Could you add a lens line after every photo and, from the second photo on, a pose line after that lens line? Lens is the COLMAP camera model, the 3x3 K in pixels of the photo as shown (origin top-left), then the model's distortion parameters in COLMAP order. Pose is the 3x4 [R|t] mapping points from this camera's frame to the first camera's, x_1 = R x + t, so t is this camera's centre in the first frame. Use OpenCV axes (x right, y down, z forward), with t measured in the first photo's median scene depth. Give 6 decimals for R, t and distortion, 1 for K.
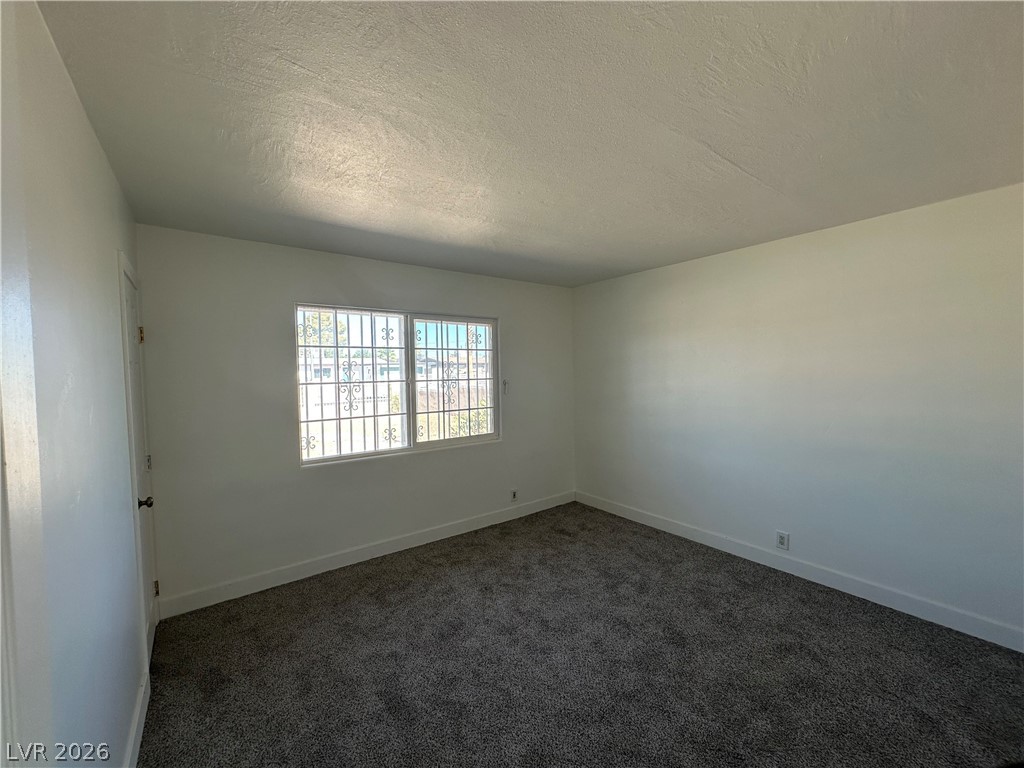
lens RADIAL K [[407.1, 0, 514.2], [0, 407.1, 383.3], [0, 0, 1]] dist [-0.002841, 0.000343]
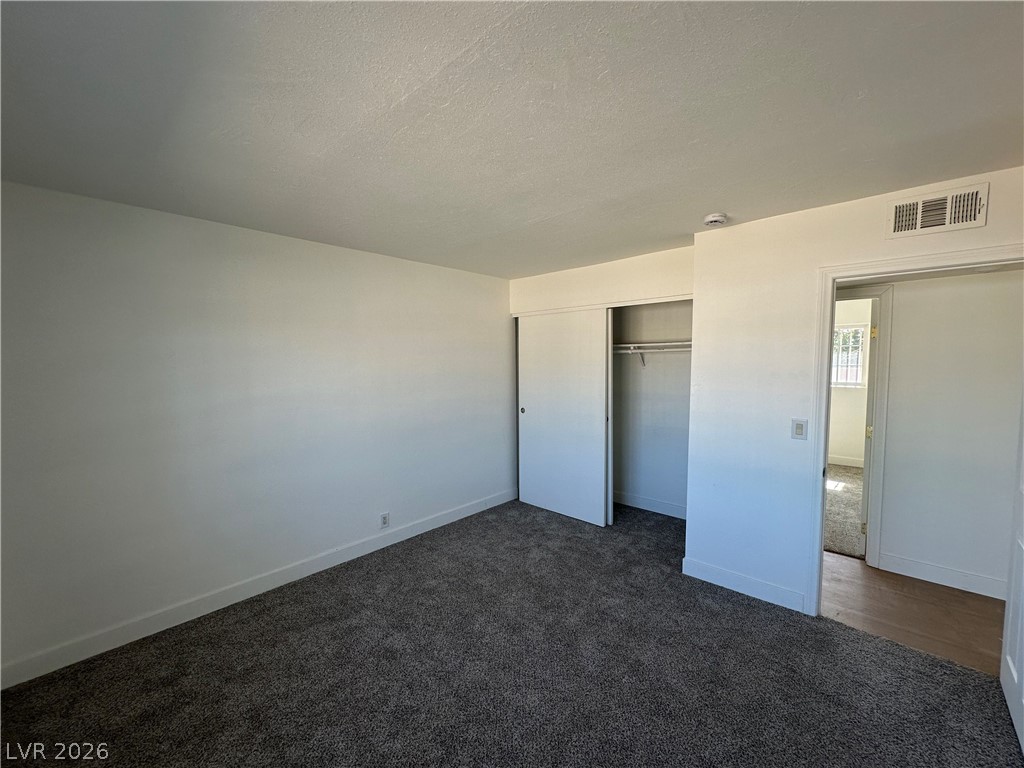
lens RADIAL K [[407.1, 0, 510.5], [0, 407.1, 377.4], [0, 0, 1]] dist [-0.002841, 0.000343]
pose [[-0.166810, -0.030295, 0.985524, -0.453067], [0.040022, 0.998496, 0.037468, -0.039288], [-0.985177, 0.045692, -0.165346, 0.715611]]
